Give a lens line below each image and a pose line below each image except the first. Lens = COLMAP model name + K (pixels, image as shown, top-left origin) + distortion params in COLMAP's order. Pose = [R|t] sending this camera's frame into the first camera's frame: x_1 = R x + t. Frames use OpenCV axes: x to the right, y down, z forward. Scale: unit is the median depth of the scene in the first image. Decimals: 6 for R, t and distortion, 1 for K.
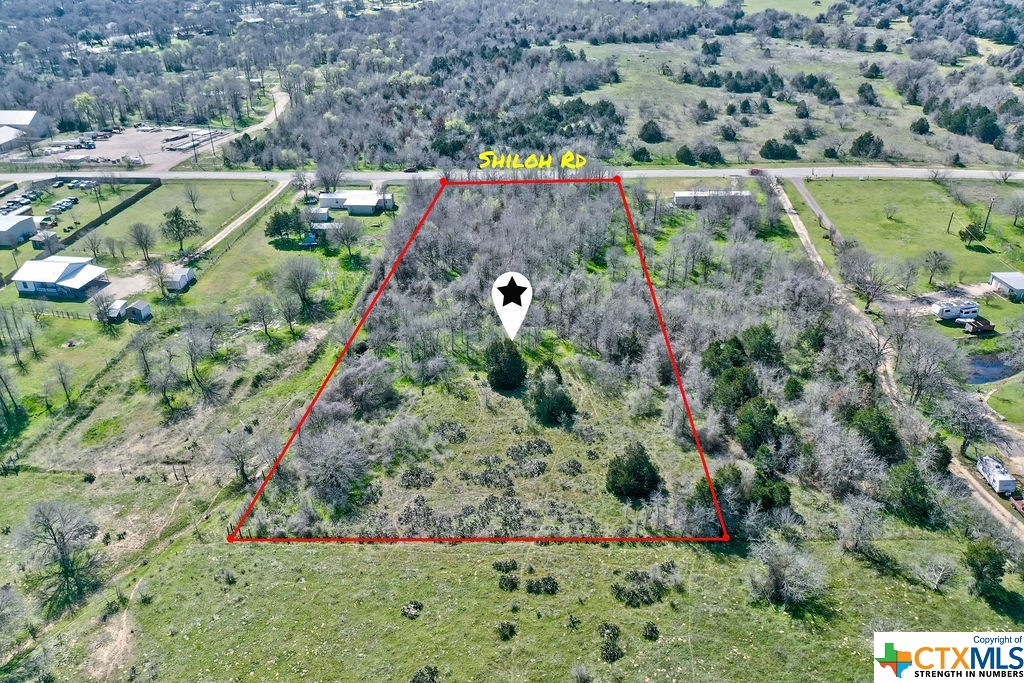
lens RADIAL K [[803.6, 0, 512.0], [0, 803.6, 341.5], [0, 0, 1]] dist [0.016502, 0.006587]
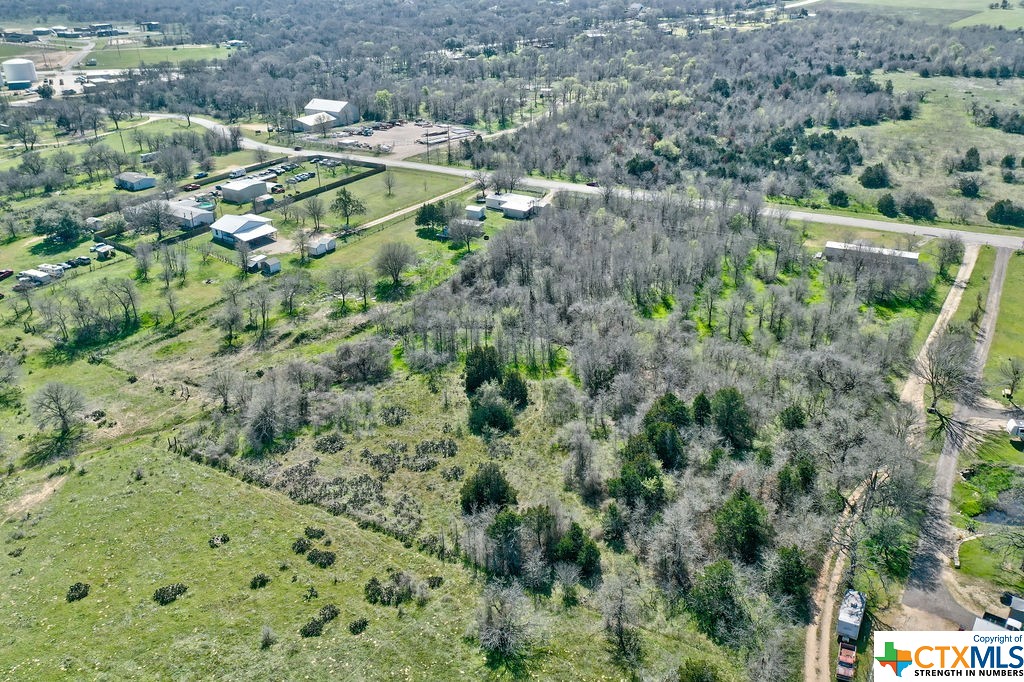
lens RADIAL K [[803.6, 0, 512.0], [0, 803.6, 341.0], [0, 0, 1]] dist [0.016502, 0.006587]
pose [[0.885673, 0.202007, -0.418063, 0.349782], [-0.210591, 0.977227, 0.026053, -0.032571], [0.413805, 0.064966, 0.908044, 0.058946]]
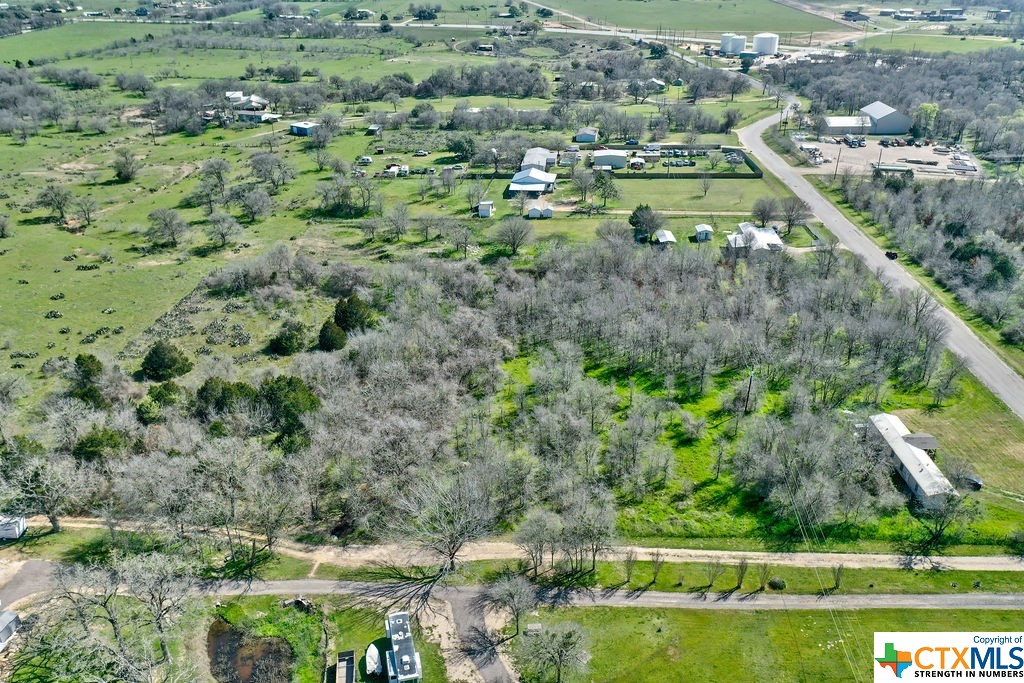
lens RADIAL K [[803.6, 0, 512.0], [0, 803.6, 341.5], [0, 0, 1]] dist [0.016502, 0.006587]
pose [[0.020330, 0.454951, -0.890284, 0.829145], [-0.455584, 0.796861, 0.396806, -0.406722], [0.889960, 0.397533, 0.223469, 0.756645]]
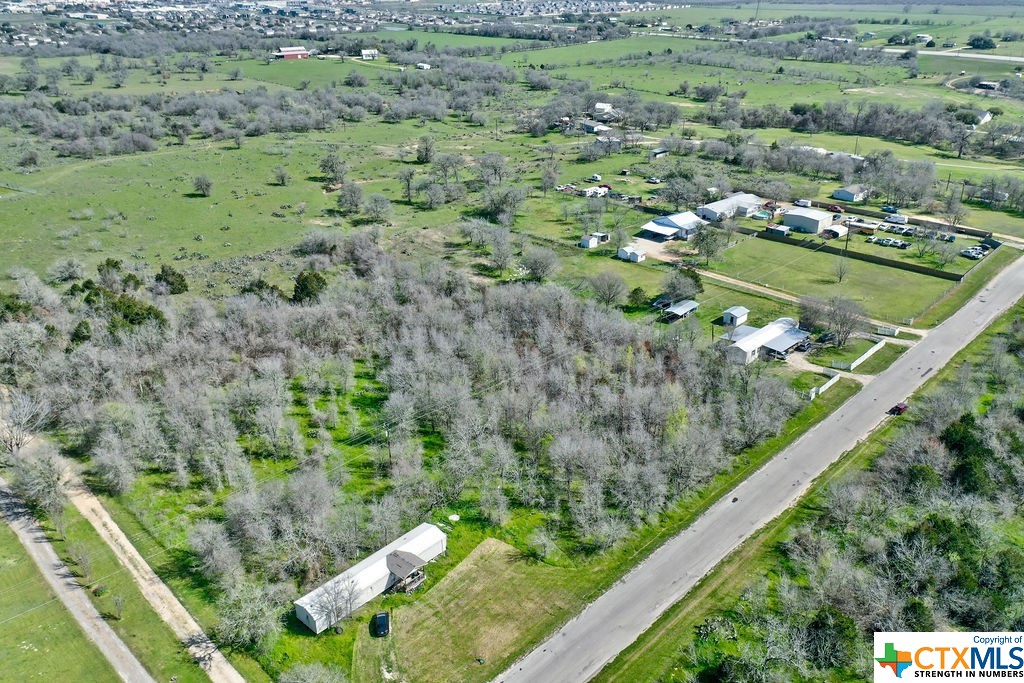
lens RADIAL K [[821.2, 0, 512.0], [0, 821.2, 341.5], [0, 0, 1]] dist [0.039710, 0.004675]
pose [[-0.661948, 0.324028, -0.675893, 0.567444], [-0.333720, 0.680021, 0.652841, -0.720947], [0.671160, 0.657706, -0.342004, 1.370735]]
